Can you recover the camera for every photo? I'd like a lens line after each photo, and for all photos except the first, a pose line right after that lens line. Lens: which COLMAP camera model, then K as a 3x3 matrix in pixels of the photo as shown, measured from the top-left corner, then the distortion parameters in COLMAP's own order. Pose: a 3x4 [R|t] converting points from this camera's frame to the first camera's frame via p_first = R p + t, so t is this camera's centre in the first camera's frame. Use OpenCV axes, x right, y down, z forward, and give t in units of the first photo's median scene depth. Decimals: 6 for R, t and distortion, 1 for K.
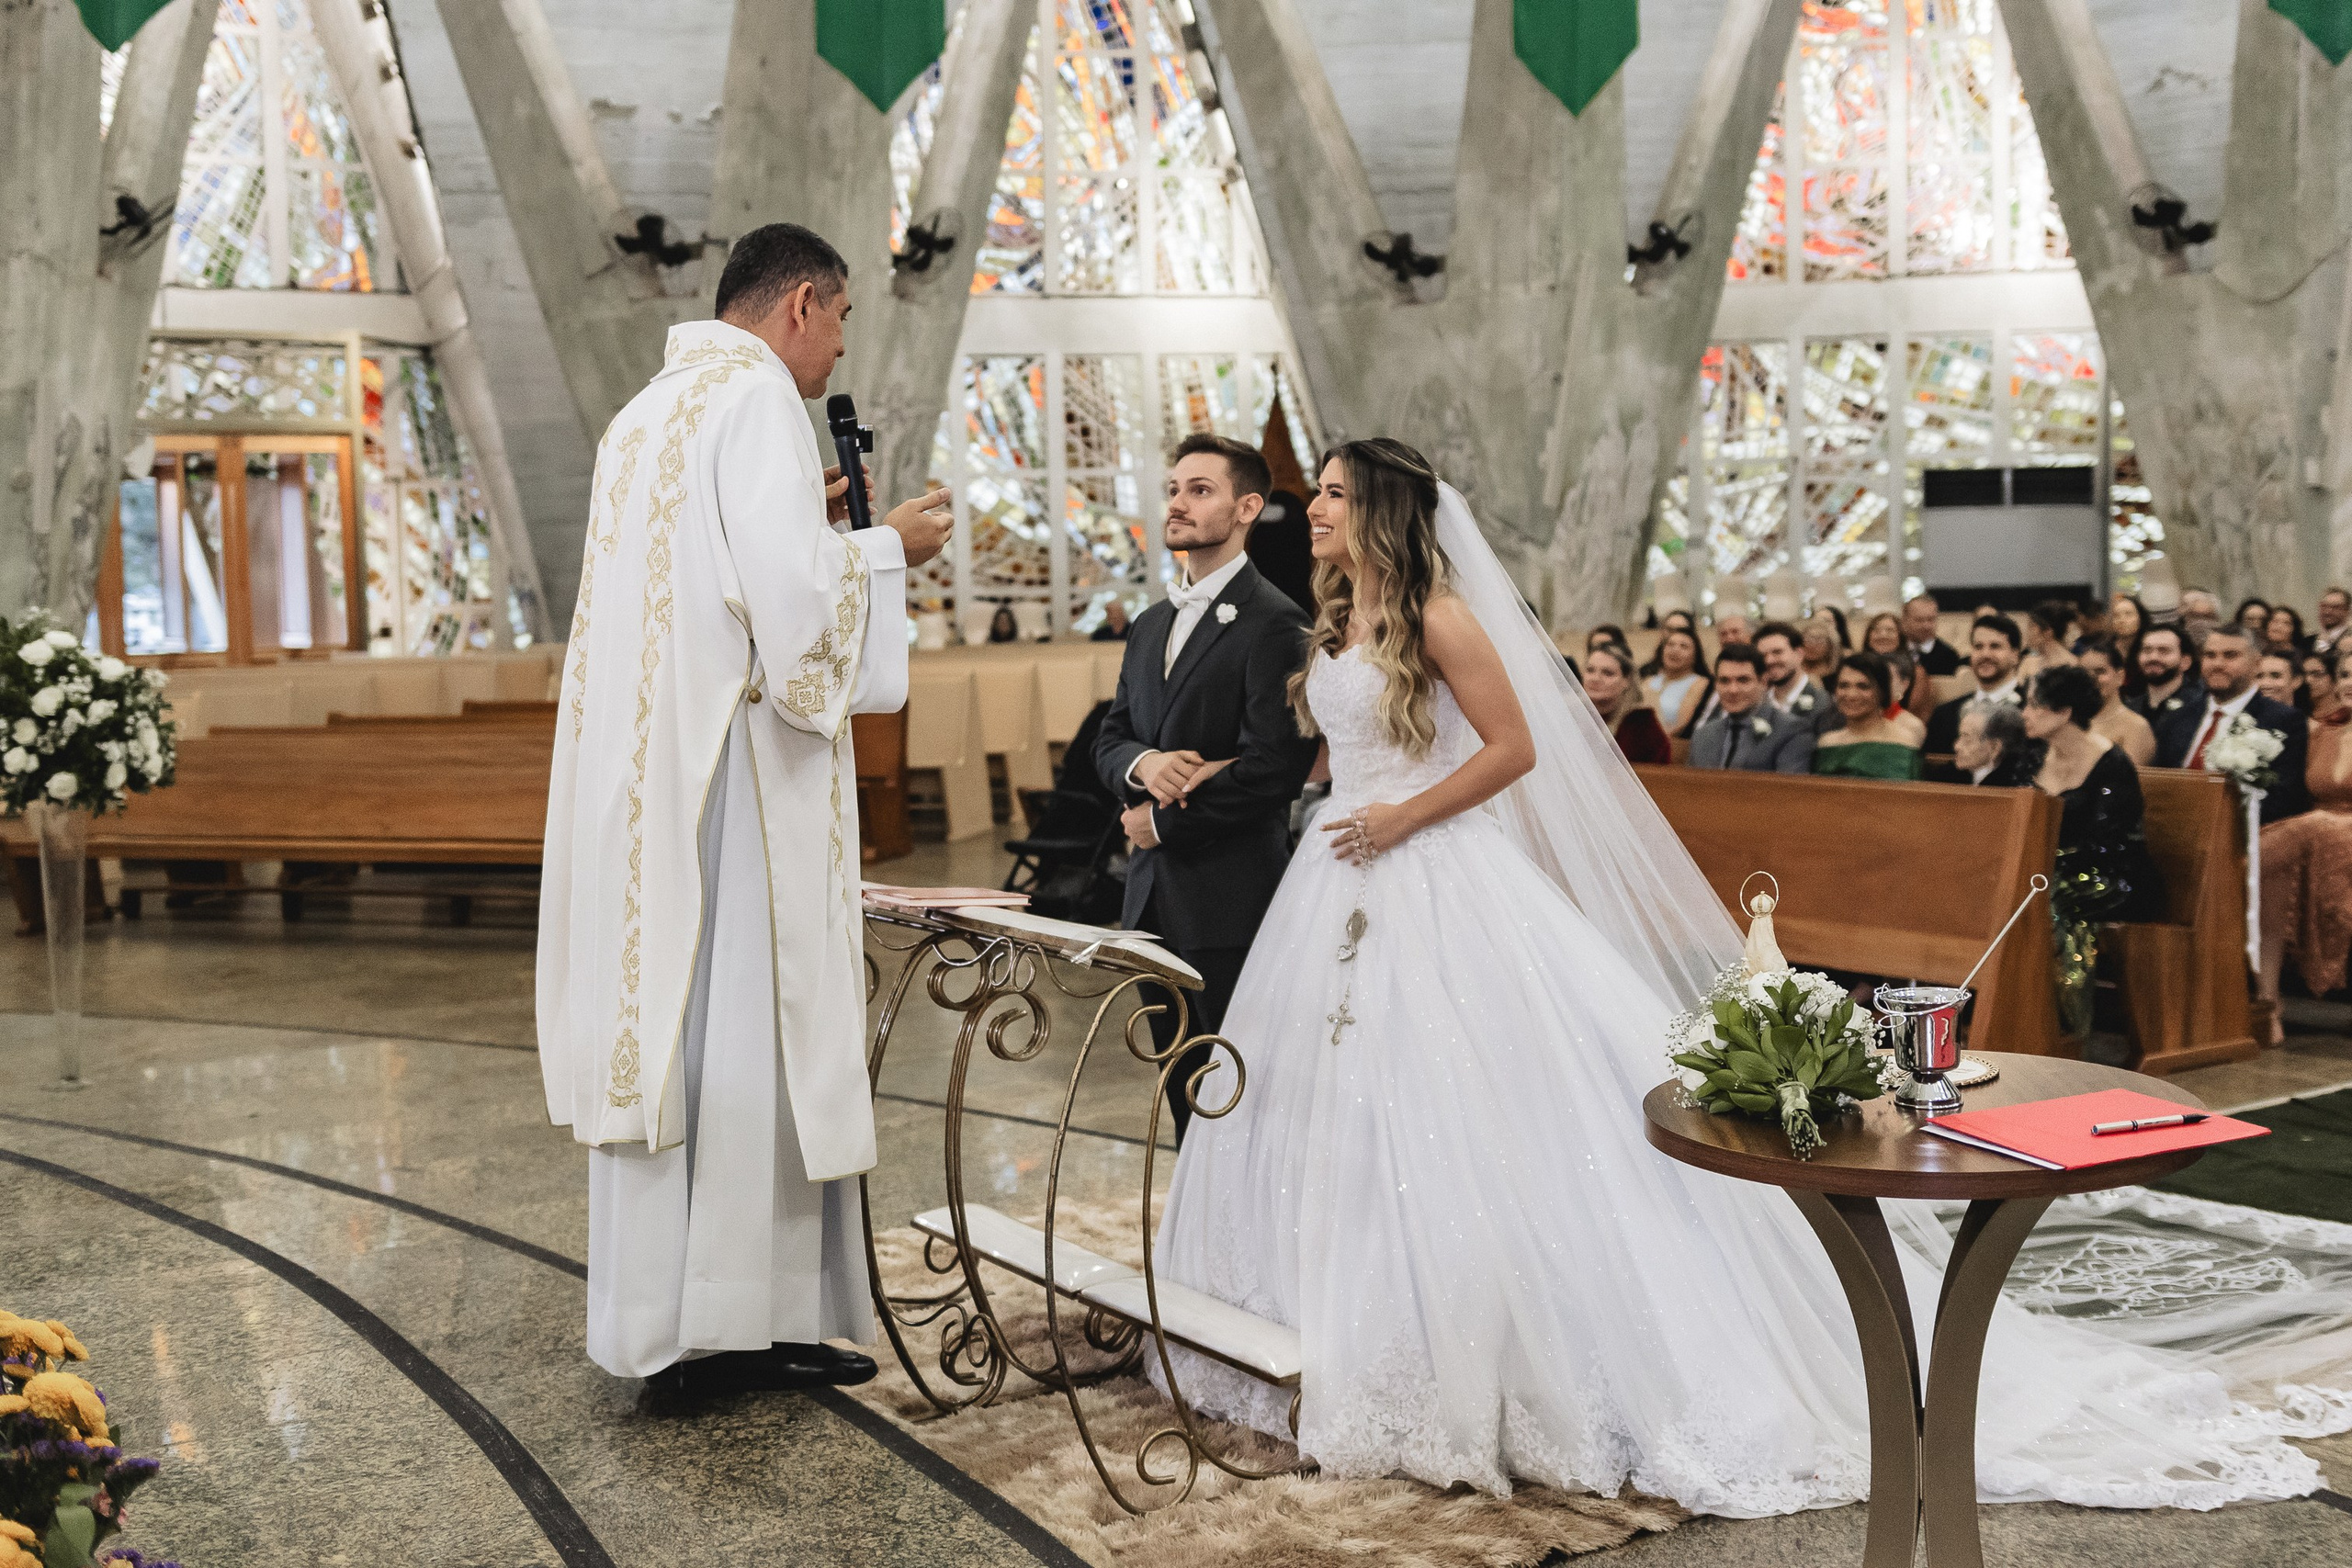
lens RADIAL K [[2109.2, 0, 1170.9], [0, 2109.2, 713.0], [0, 0, 1]] dist [0.157415, -0.000265]
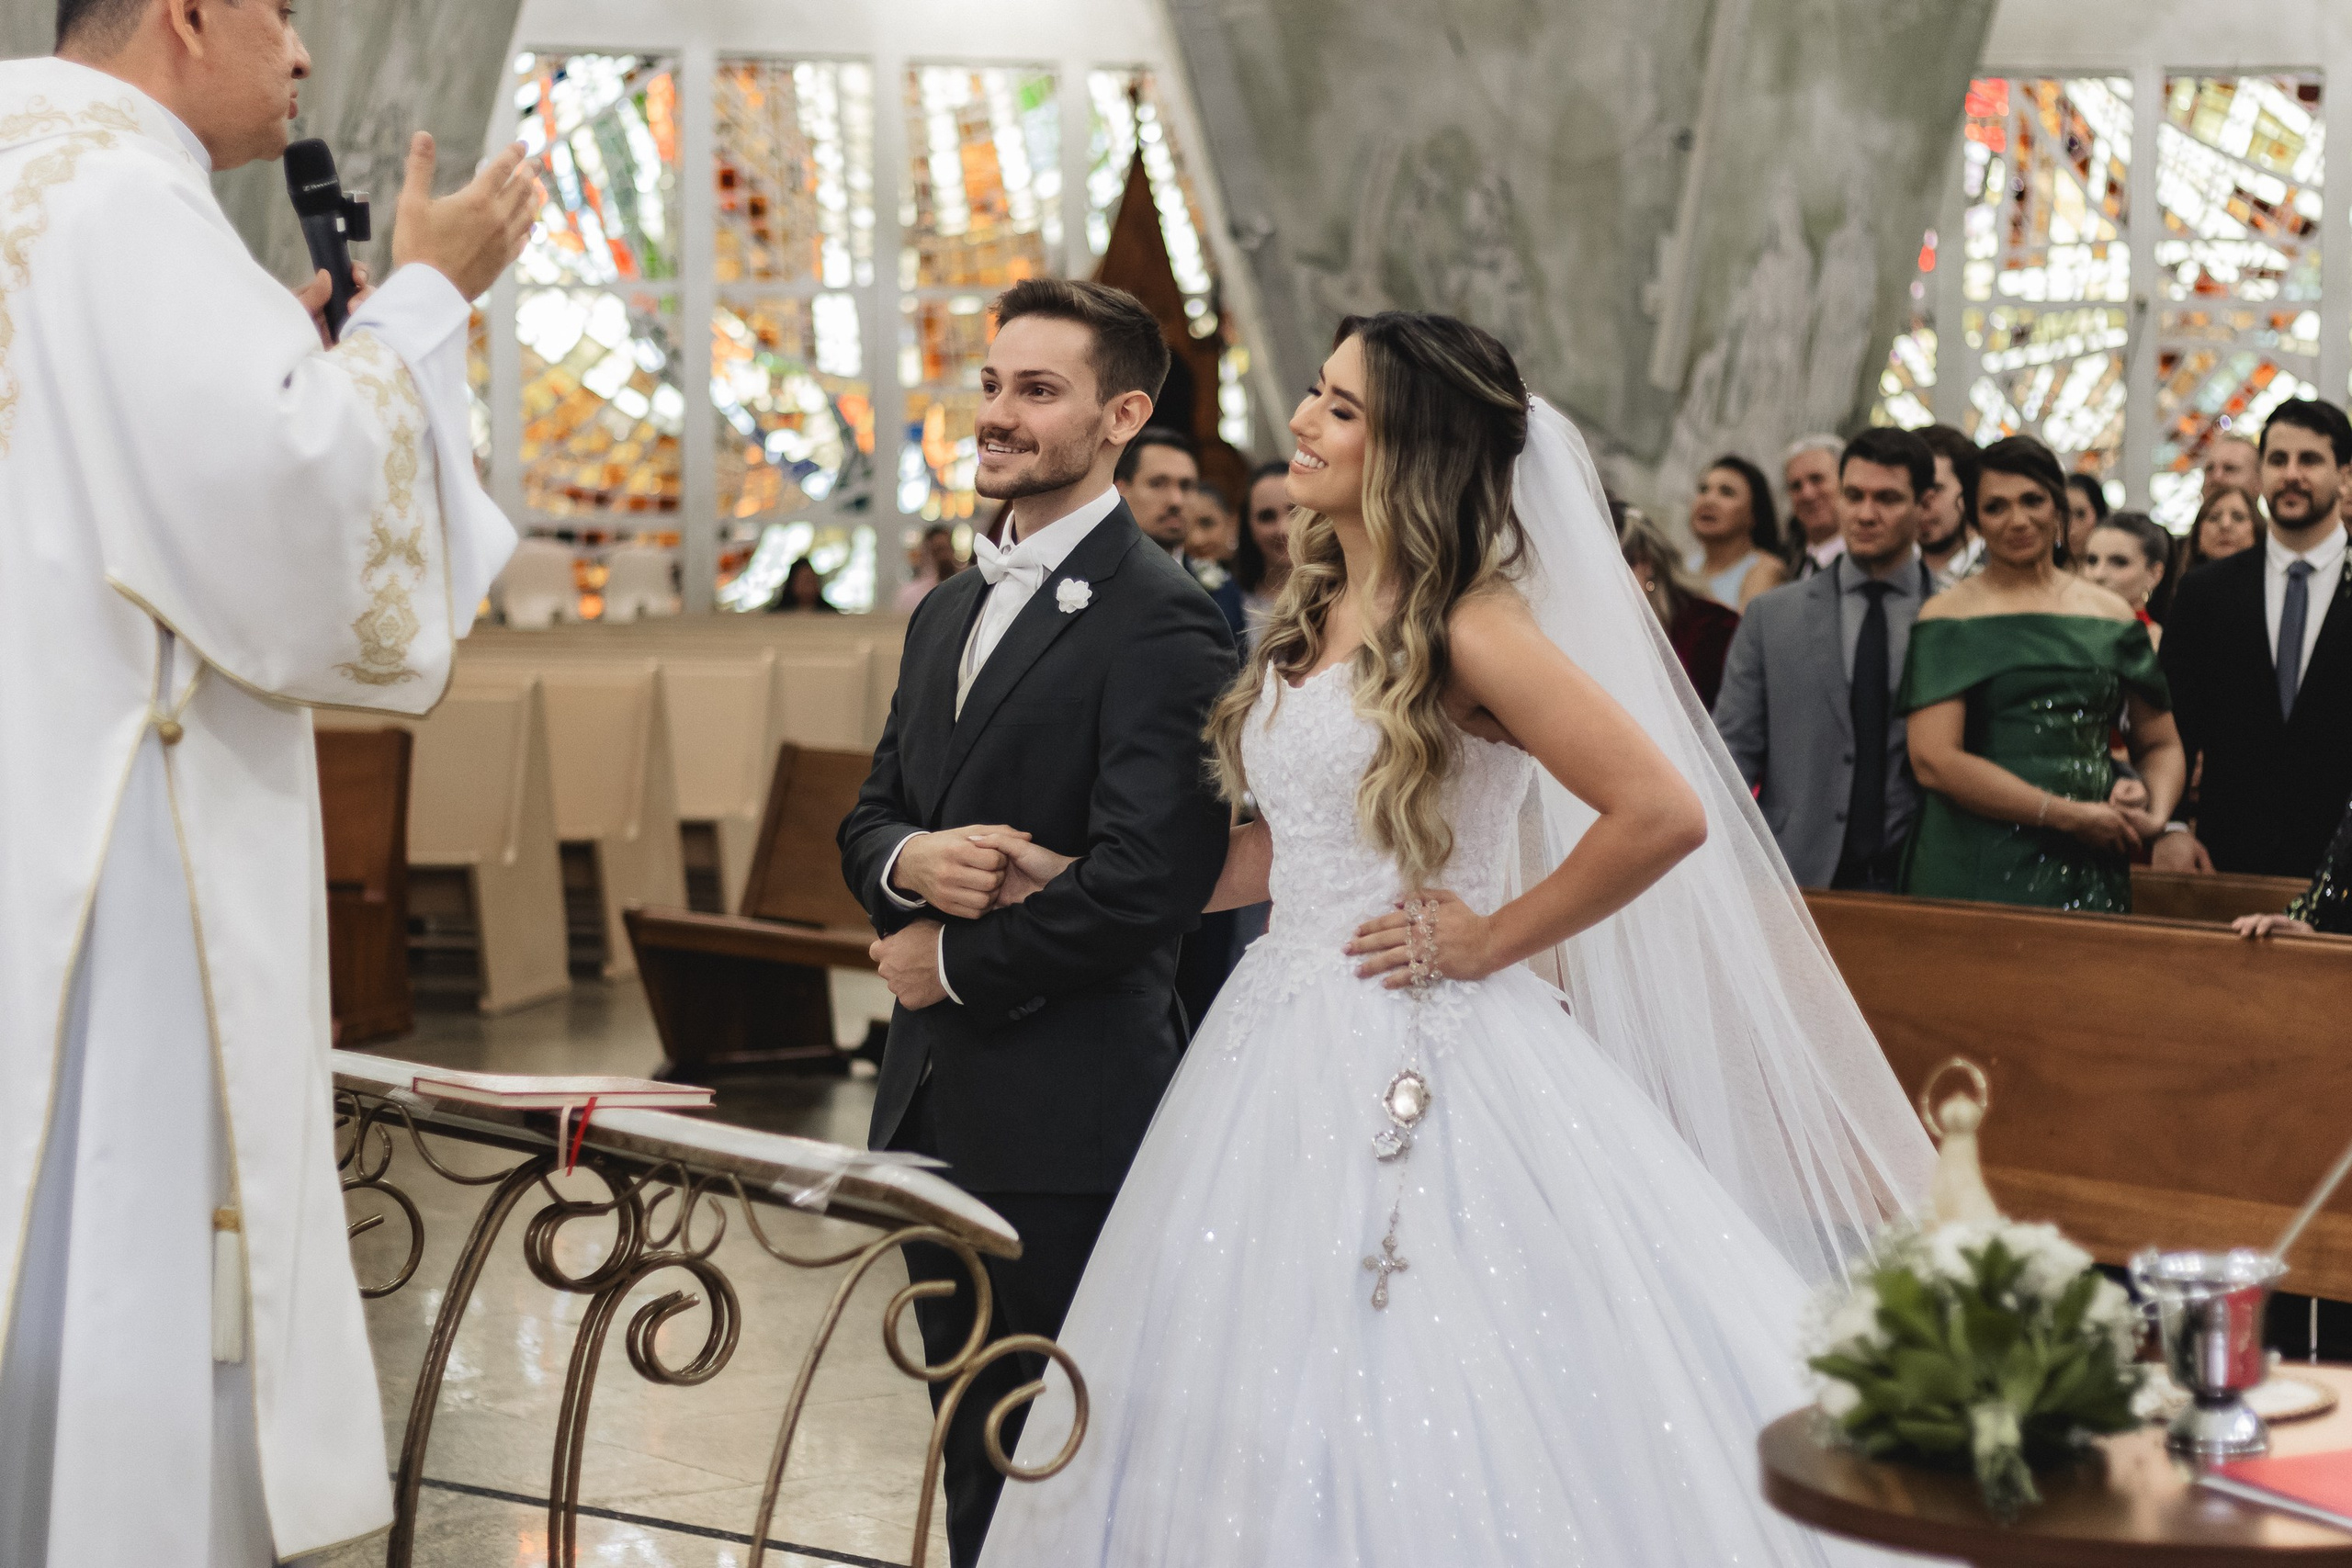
lens RADIAL K [[5449.1, 0, 1176.0], [0, 5449.1, 784.0], [0, 0, 1]] dist [-0.027649, 4.791165]
pose [[0.996673, 0.025204, 0.077510, -0.038706], [-0.025378, 0.999677, 0.001266, -0.000114], [-0.077453, -0.003229, 0.996991, -0.304120]]
